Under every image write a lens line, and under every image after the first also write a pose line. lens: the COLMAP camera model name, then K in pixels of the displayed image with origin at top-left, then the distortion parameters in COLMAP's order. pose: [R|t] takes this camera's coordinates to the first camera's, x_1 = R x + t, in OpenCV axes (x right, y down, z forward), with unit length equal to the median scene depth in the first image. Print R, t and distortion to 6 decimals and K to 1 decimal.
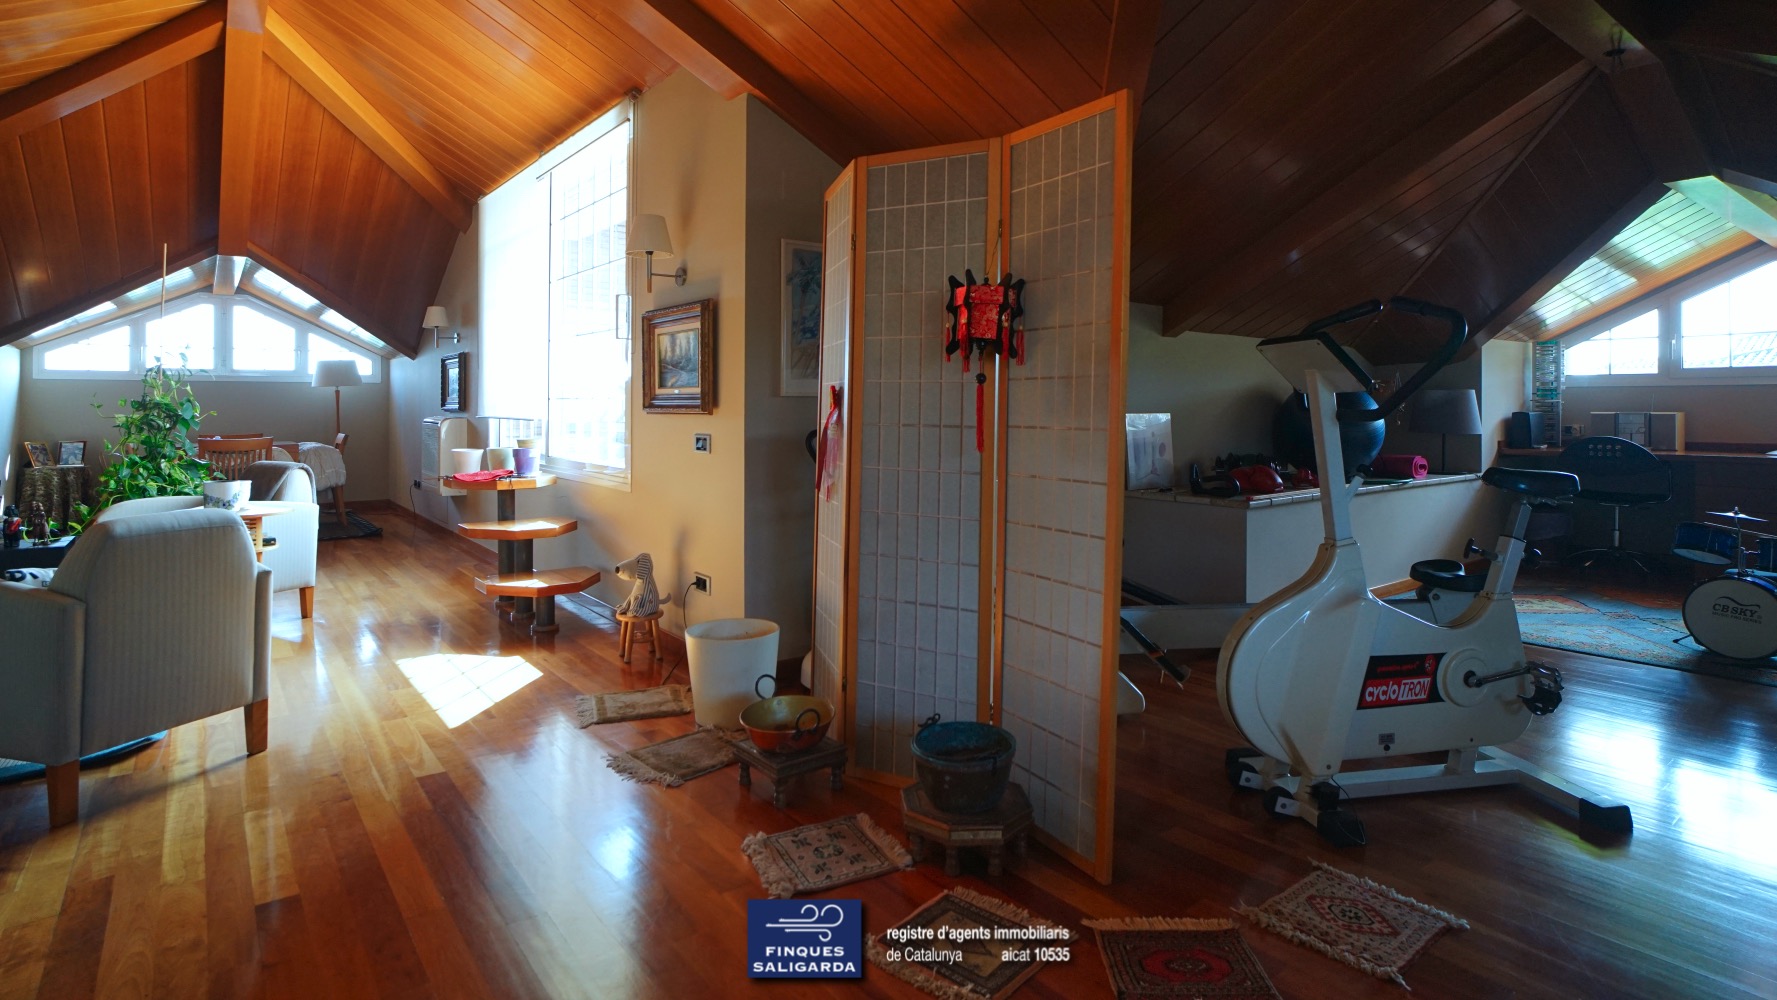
lens RADIAL K [[907.3, 0, 870.7], [0, 907.3, 392.7], [0, 0, 1]] dist [-0.042127, 0.017191]
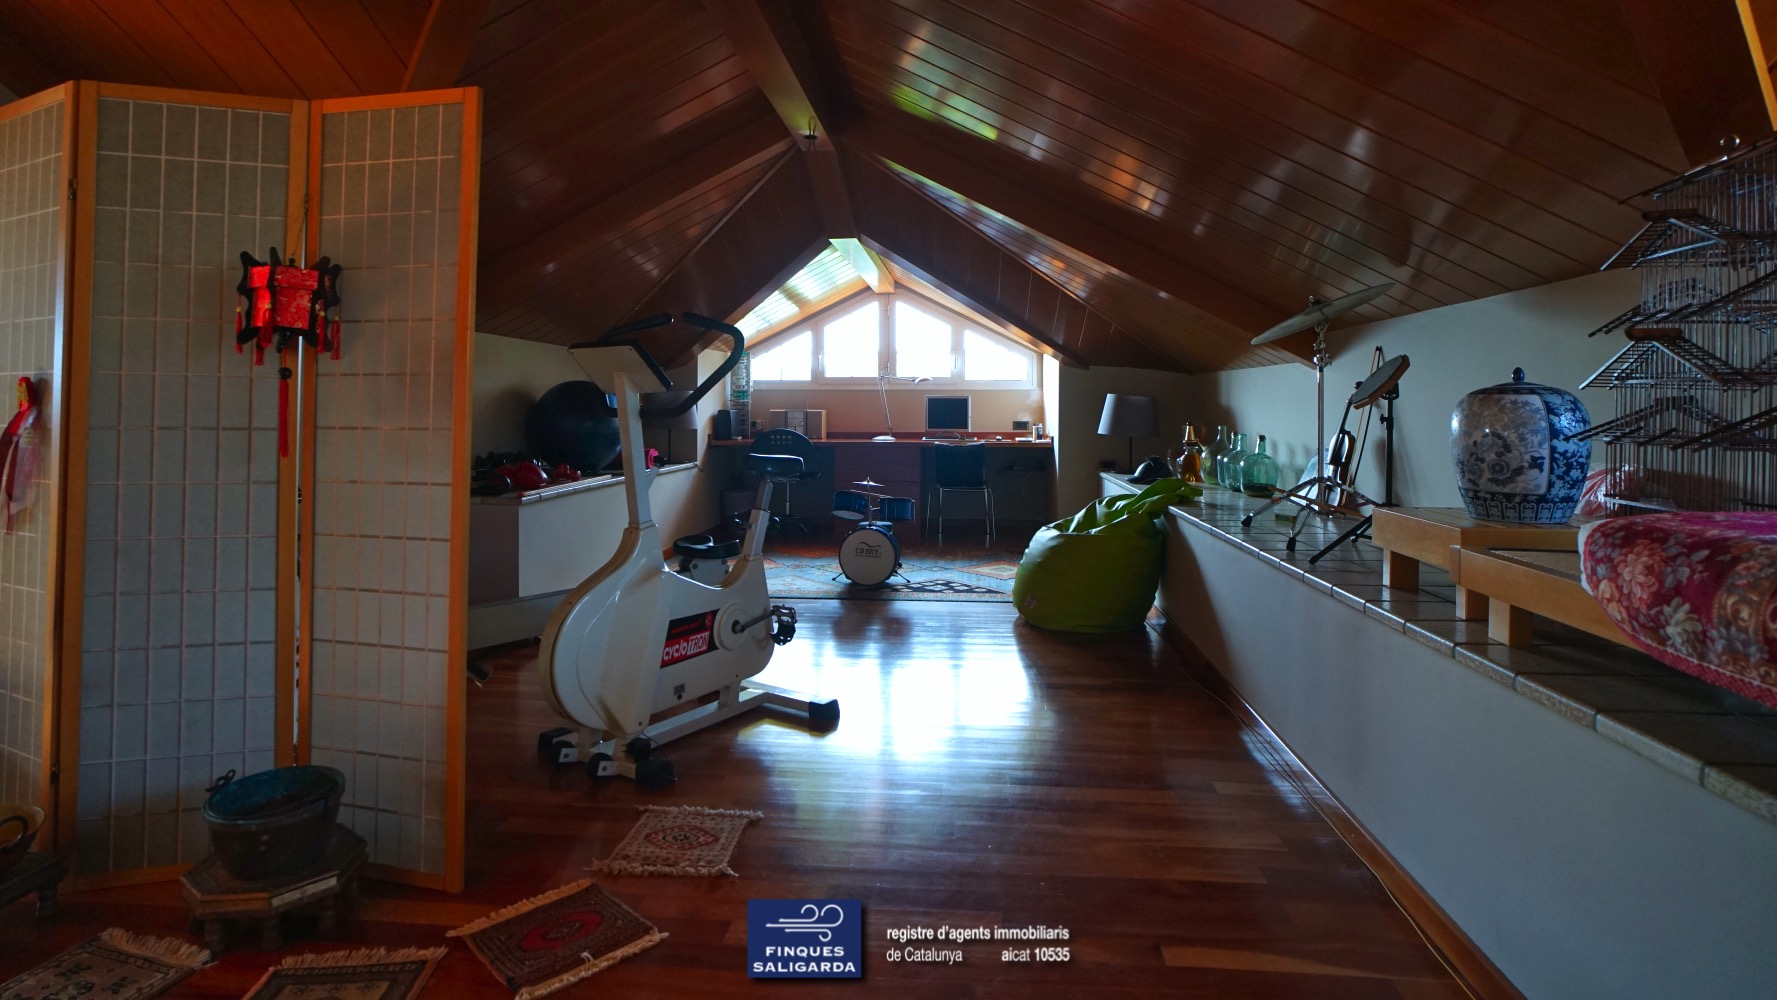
lens RADIAL K [[907.3, 0, 874.8], [0, 907.3, 380.6], [0, 0, 1]] dist [-0.042127, 0.017191]
pose [[0.692315, 0.019747, 0.721325, -0.138690], [-0.011254, 0.999799, -0.016570, -0.000658], [-0.721508, 0.003354, 0.692398, -0.007705]]
